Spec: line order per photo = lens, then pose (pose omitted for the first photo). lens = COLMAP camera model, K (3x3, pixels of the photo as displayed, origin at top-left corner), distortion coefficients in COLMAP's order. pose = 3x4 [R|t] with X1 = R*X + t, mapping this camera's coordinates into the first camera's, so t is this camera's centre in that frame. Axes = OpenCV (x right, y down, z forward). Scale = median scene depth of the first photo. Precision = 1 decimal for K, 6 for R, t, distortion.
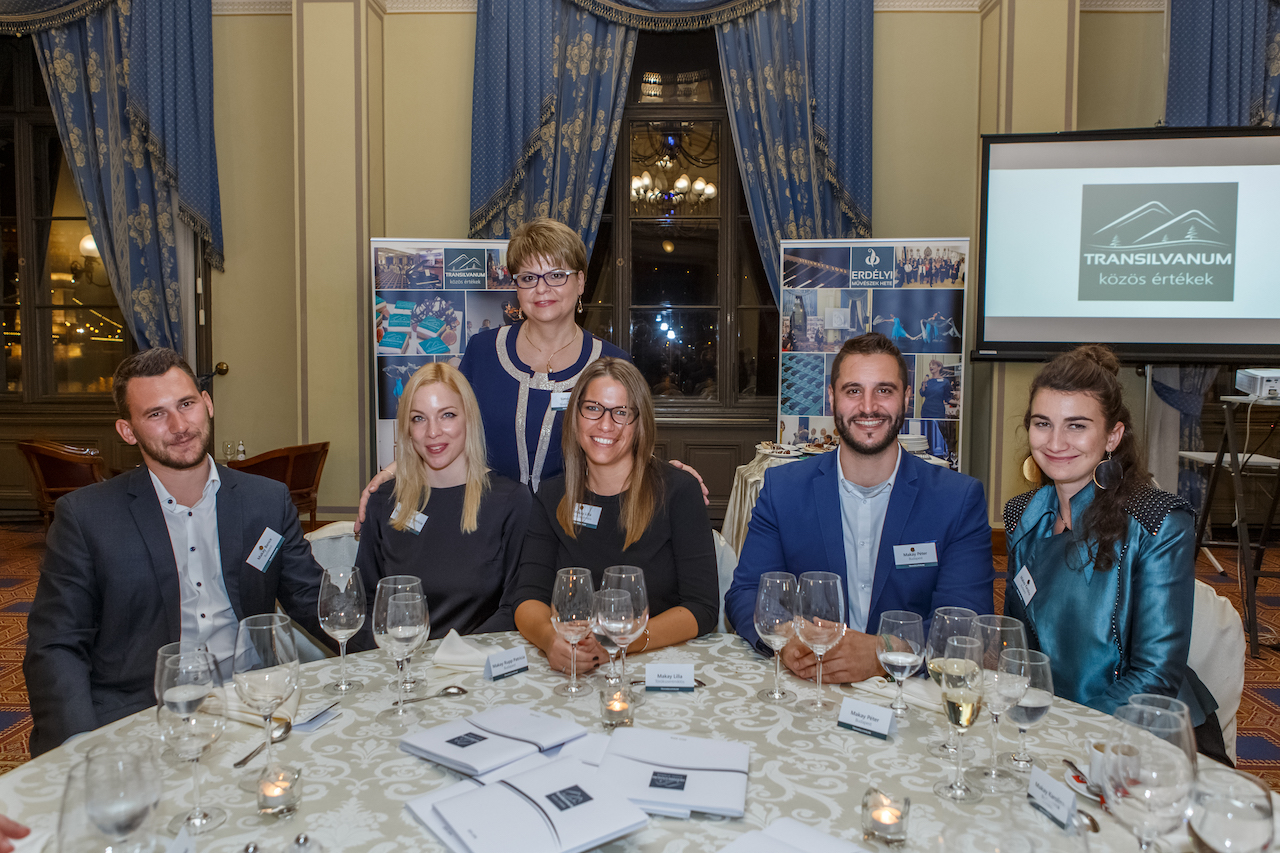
lens RADIAL K [[971.9, 0, 640.0], [0, 971.9, 426.5], [0, 0, 1]] dist [-0.002708, -0.003285]
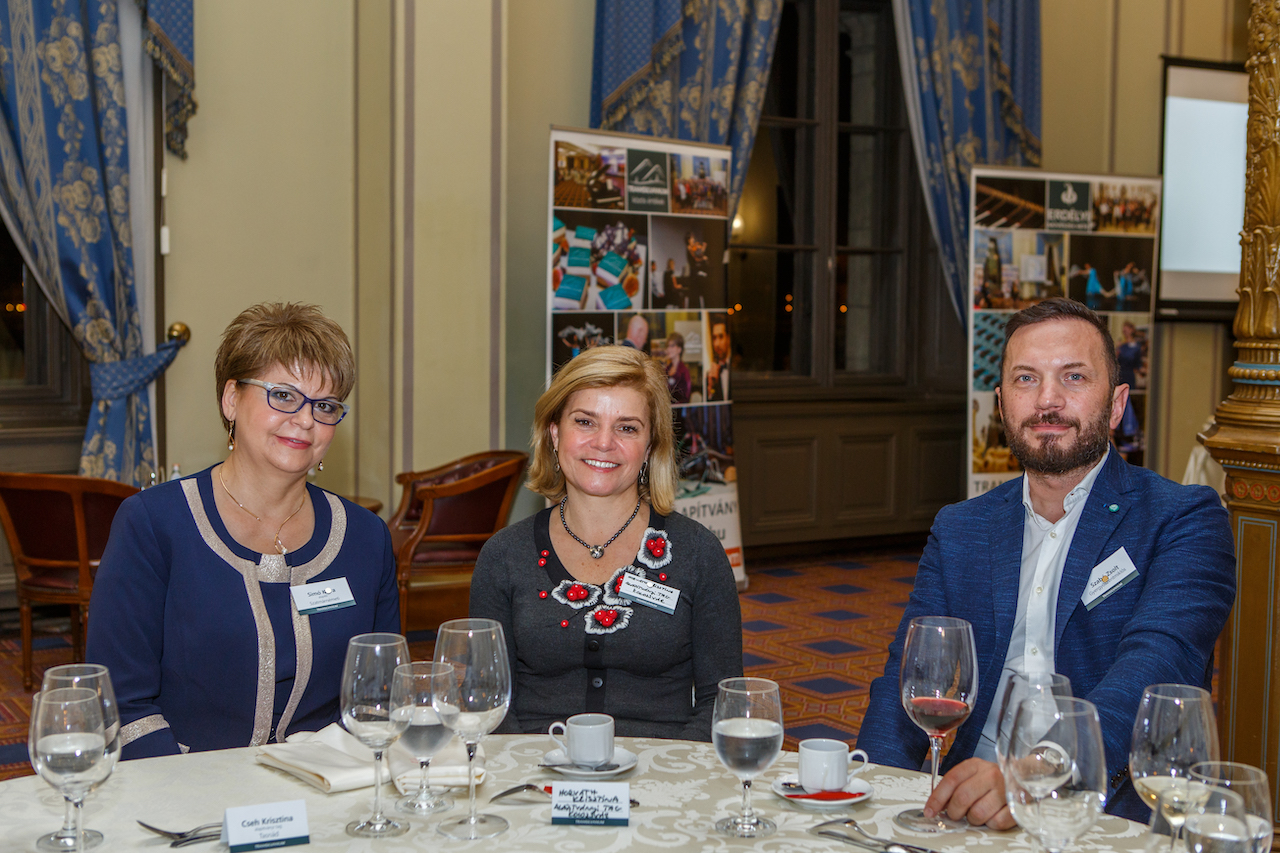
lens RADIAL K [[1486.7, 0, 640.0], [0, 1486.7, 426.5], [0, 0, 1]] dist [0.002799, 0.028429]
pose [[0.836862, -0.036975, 0.546164, -0.740205], [0.034243, 0.999298, 0.015182, -0.011470], [-0.546342, 0.005997, 0.837541, 0.159688]]
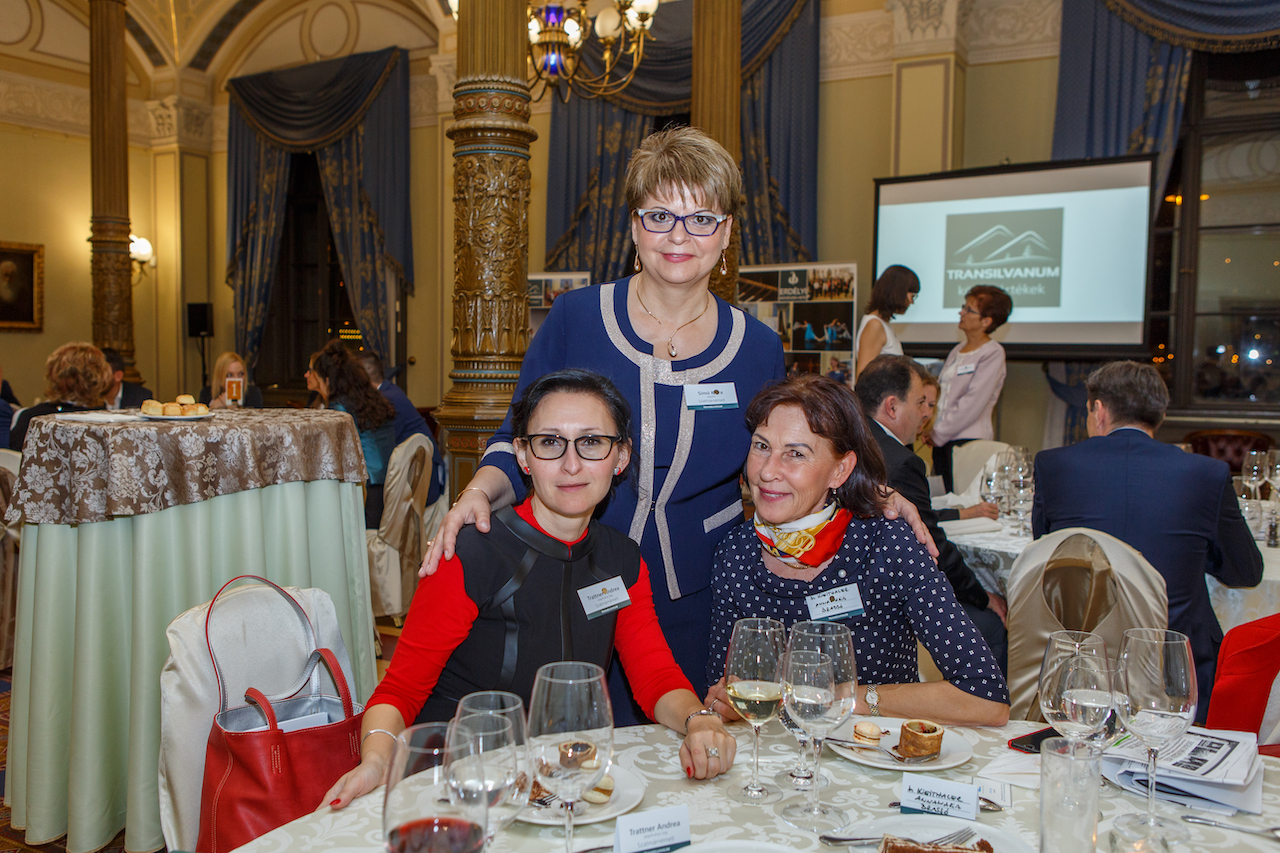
lens RADIAL K [[1139.1, 0, 640.0], [0, 1139.1, 426.5], [0, 0, 1]] dist [0.091690, -0.297194]
pose [[0.889804, 0.032515, -0.455183, 0.758789], [-0.041776, 0.999074, -0.010298, 0.049637], [0.454427, 0.028179, 0.890338, -0.452310]]
